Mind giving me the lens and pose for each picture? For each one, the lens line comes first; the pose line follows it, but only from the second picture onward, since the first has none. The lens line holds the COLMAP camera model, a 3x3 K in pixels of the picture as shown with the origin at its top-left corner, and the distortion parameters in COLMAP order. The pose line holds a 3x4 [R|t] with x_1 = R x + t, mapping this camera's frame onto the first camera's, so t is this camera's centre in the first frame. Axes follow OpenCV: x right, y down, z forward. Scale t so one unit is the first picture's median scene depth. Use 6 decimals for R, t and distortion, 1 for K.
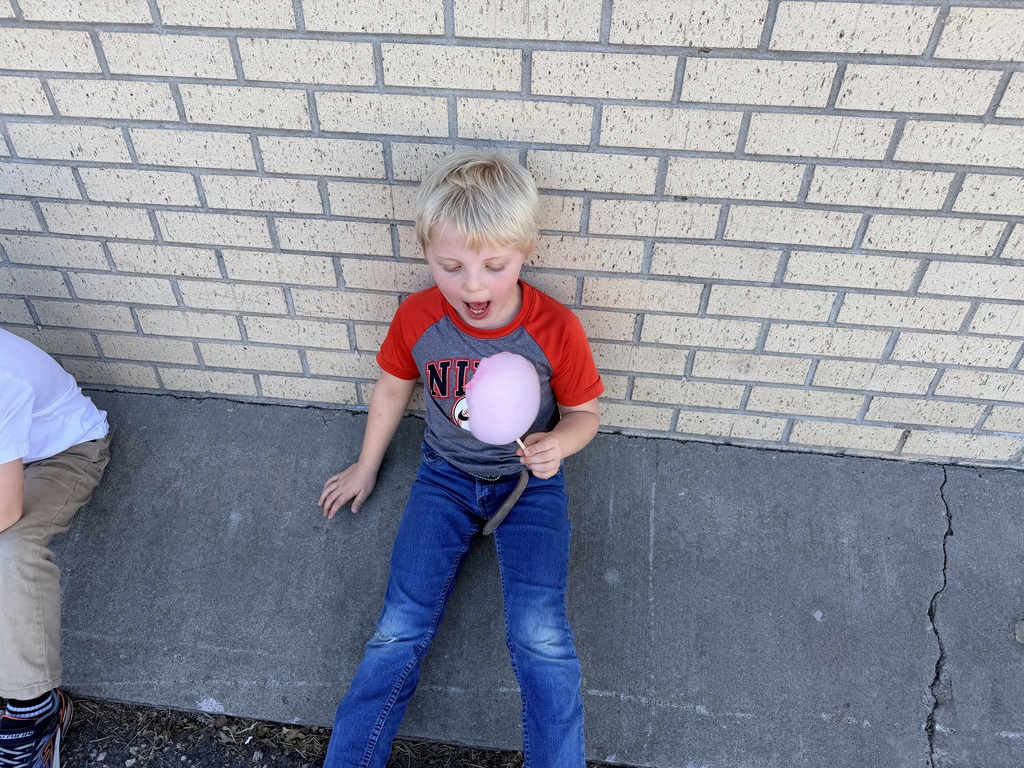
lens RADIAL K [[699.9, 0, 512.0], [0, 699.9, 384.0], [0, 0, 1]] dist [0.003020, -0.036126]
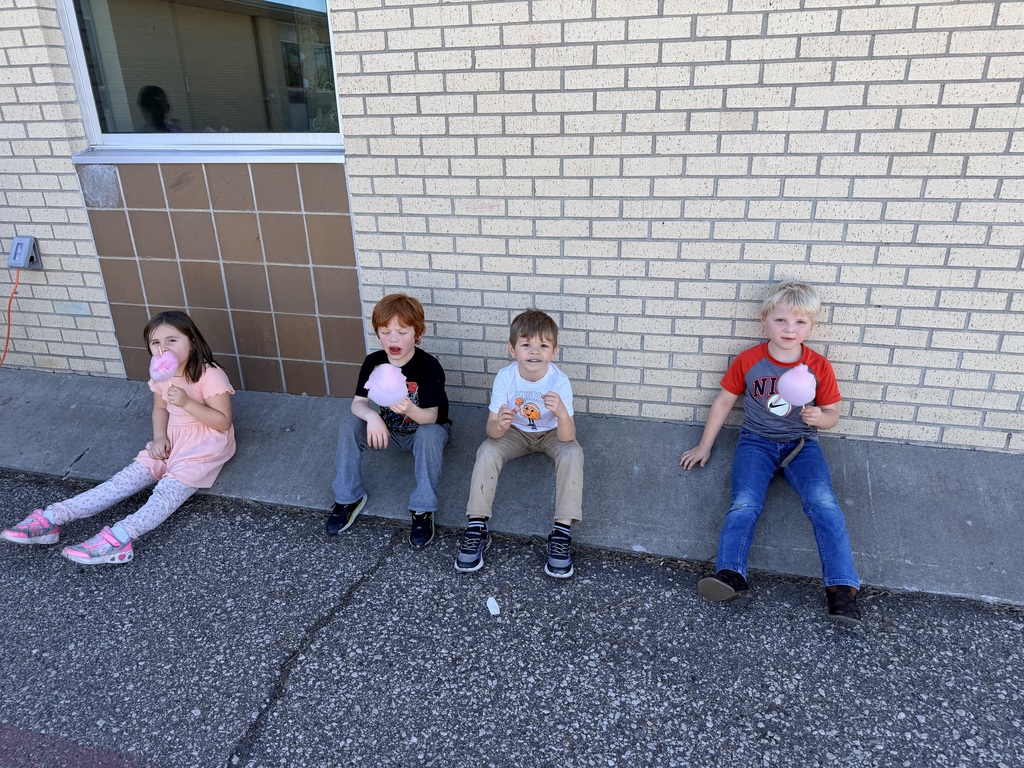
lens RADIAL K [[699.9, 0, 512.0], [0, 699.9, 384.0], [0, 0, 1]] dist [0.003020, -0.036126]
pose [[0.987281, 0.027574, -0.156577, -0.501812], [-0.075143, 0.948832, -0.306711, 0.670374], [0.140108, 0.314575, 0.938835, -1.060515]]
